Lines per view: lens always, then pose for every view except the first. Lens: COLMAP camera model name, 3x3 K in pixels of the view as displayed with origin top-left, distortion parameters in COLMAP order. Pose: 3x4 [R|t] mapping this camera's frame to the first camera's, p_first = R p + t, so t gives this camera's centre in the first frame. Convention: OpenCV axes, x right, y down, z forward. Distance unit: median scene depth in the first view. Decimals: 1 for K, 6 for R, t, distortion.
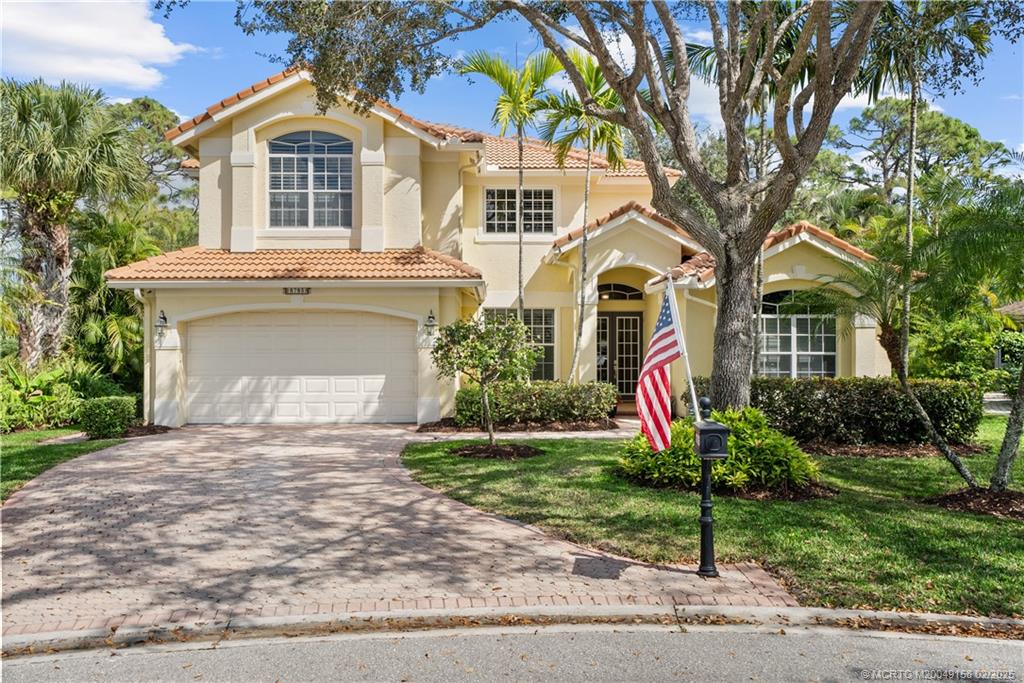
lens RADIAL K [[827.4, 0, 507.9], [0, 827.4, 340.7], [0, 0, 1]] dist [0.008093, 0.014864]
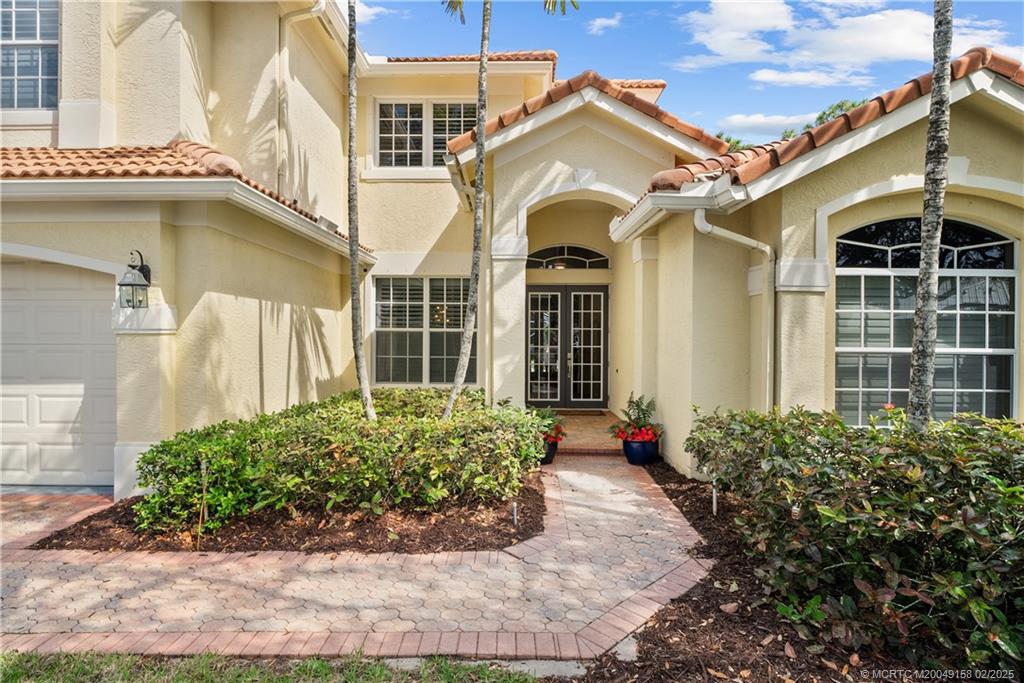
lens RADIAL K [[521.4, 0, 513.8], [0, 521.4, 335.1], [0, 0, 1]] dist [-0.010205, 0.000270]
pose [[0.999725, 0.005405, -0.022829, 0.113363], [-0.005164, 0.999930, 0.010628, 0.004297], [0.022885, -0.010507, 0.999683, 0.674074]]
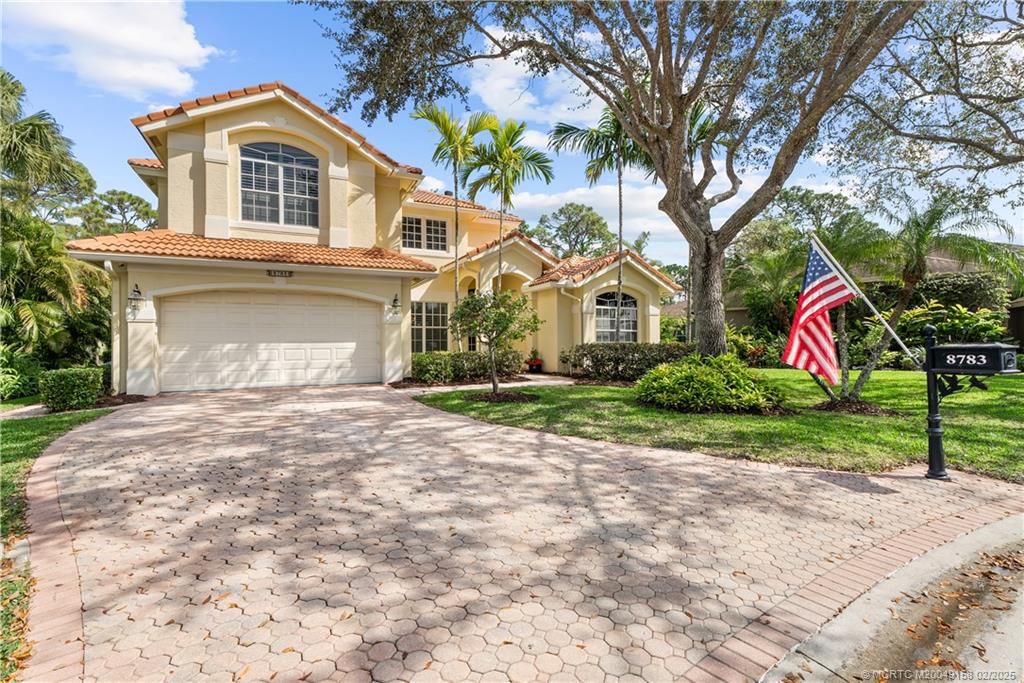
lens RADIAL K [[462.5, 0, 509.4], [0, 462.5, 345.2], [0, 0, 1]] dist [0.008539, -0.000737]
pose [[0.905558, -0.005830, 0.424182, -0.227231], [0.003194, 0.999971, 0.006926, 0.035747], [-0.424210, -0.004918, 0.905550, 0.252609]]
